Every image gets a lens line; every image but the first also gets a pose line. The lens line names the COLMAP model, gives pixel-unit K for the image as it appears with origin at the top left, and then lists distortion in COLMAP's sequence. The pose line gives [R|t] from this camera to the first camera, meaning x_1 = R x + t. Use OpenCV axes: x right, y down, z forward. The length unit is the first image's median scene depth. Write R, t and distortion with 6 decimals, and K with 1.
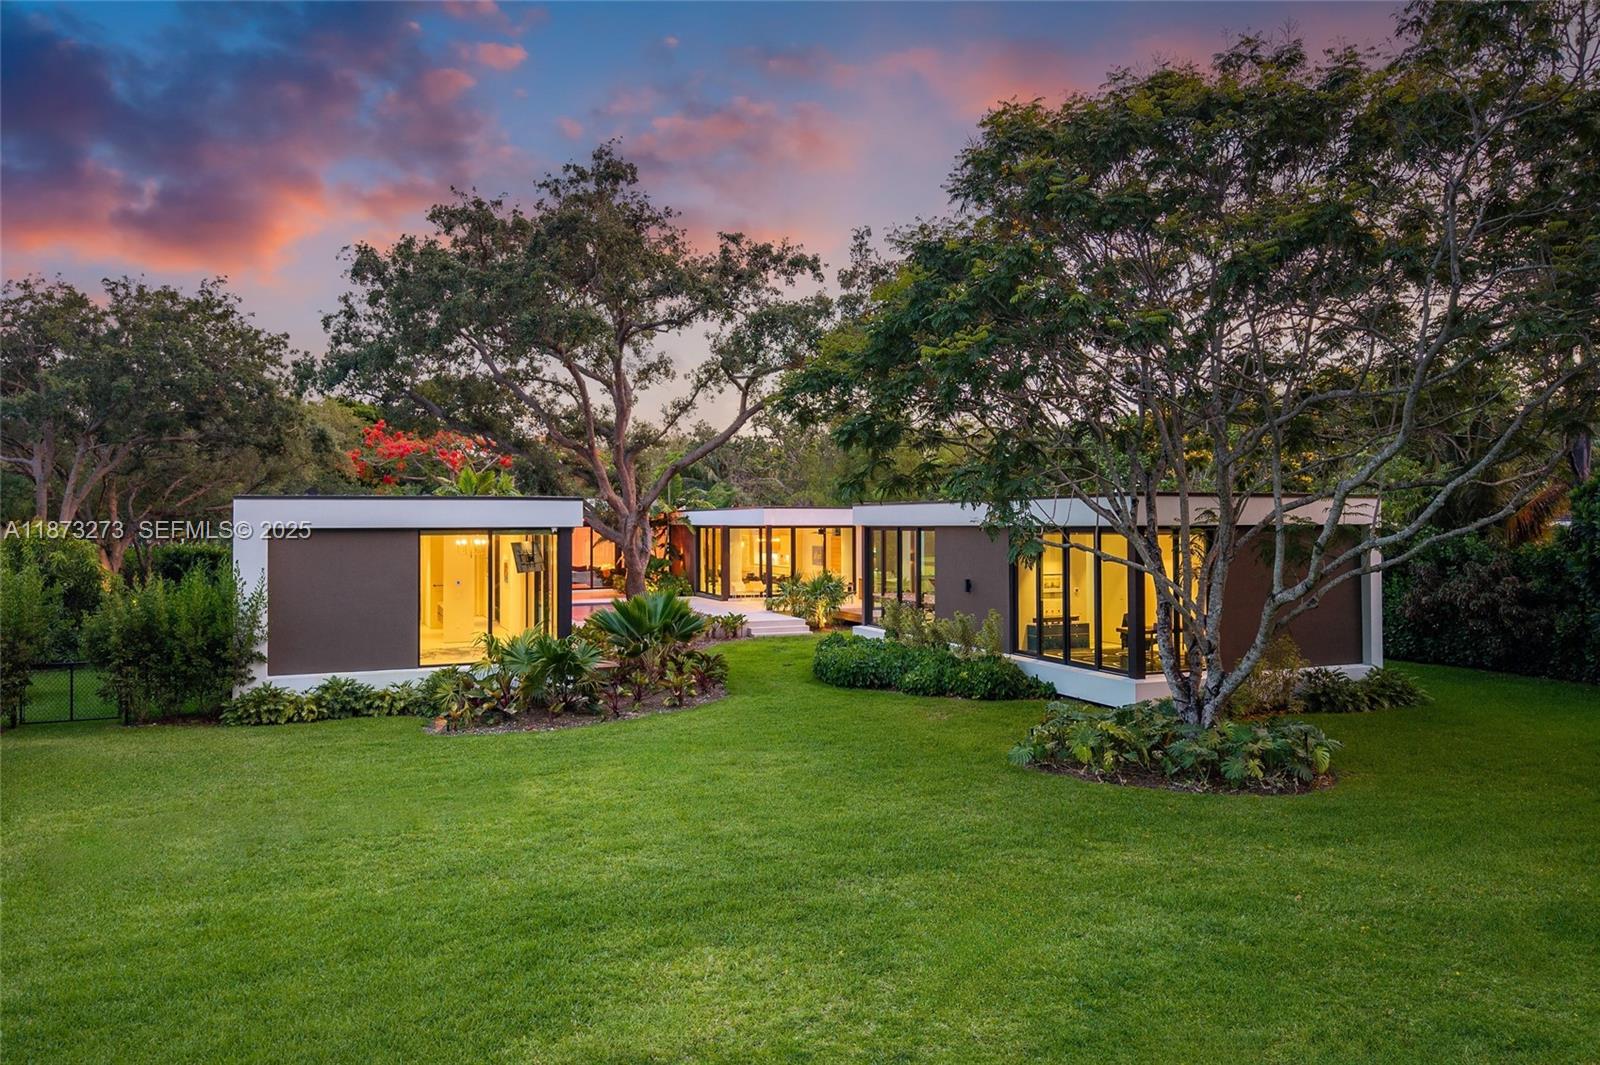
lens RADIAL K [[1093.0, 0, 800.8], [0, 1093.0, 530.9], [0, 0, 1]] dist [0.028292, -0.005495]
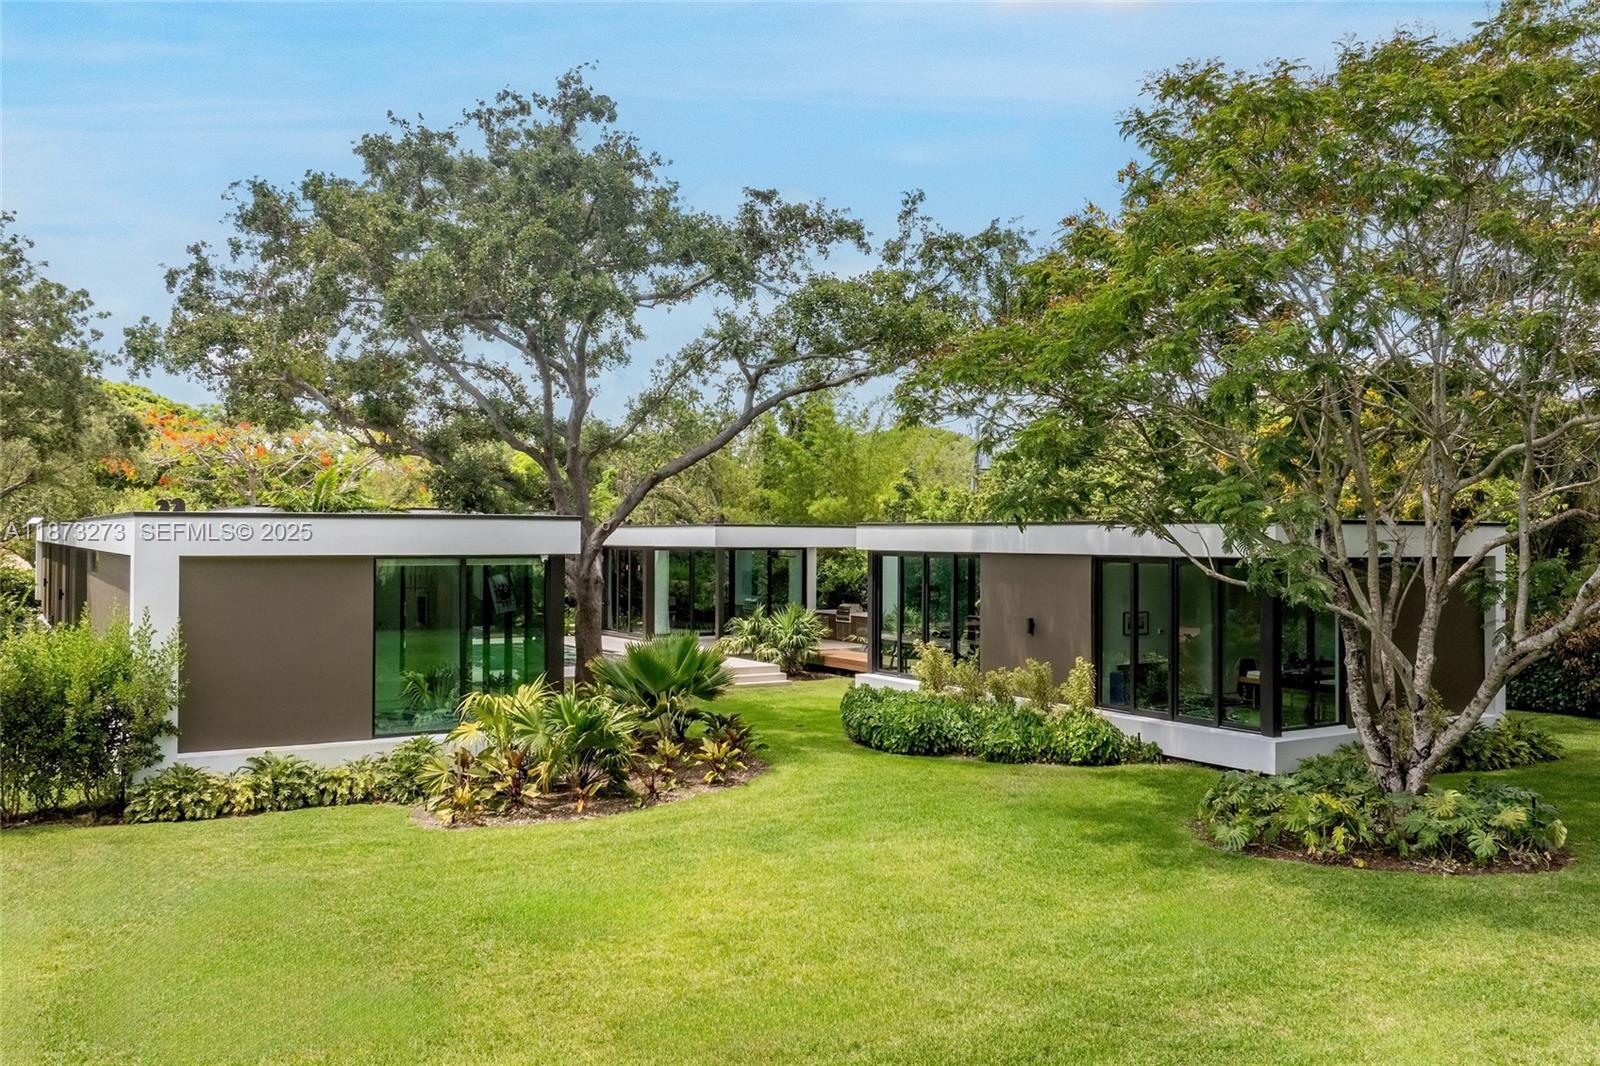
lens RADIAL K [[1324.5, 0, 803.7], [0, 1324.5, 527.9], [0, 0, 1]] dist [-0.032700, 0.032298]
pose [[0.985248, 0.008063, 0.170944, -0.192531], [-0.005616, 0.999875, -0.014798, -0.008839], [-0.171041, 0.013620, 0.985170, 0.041029]]
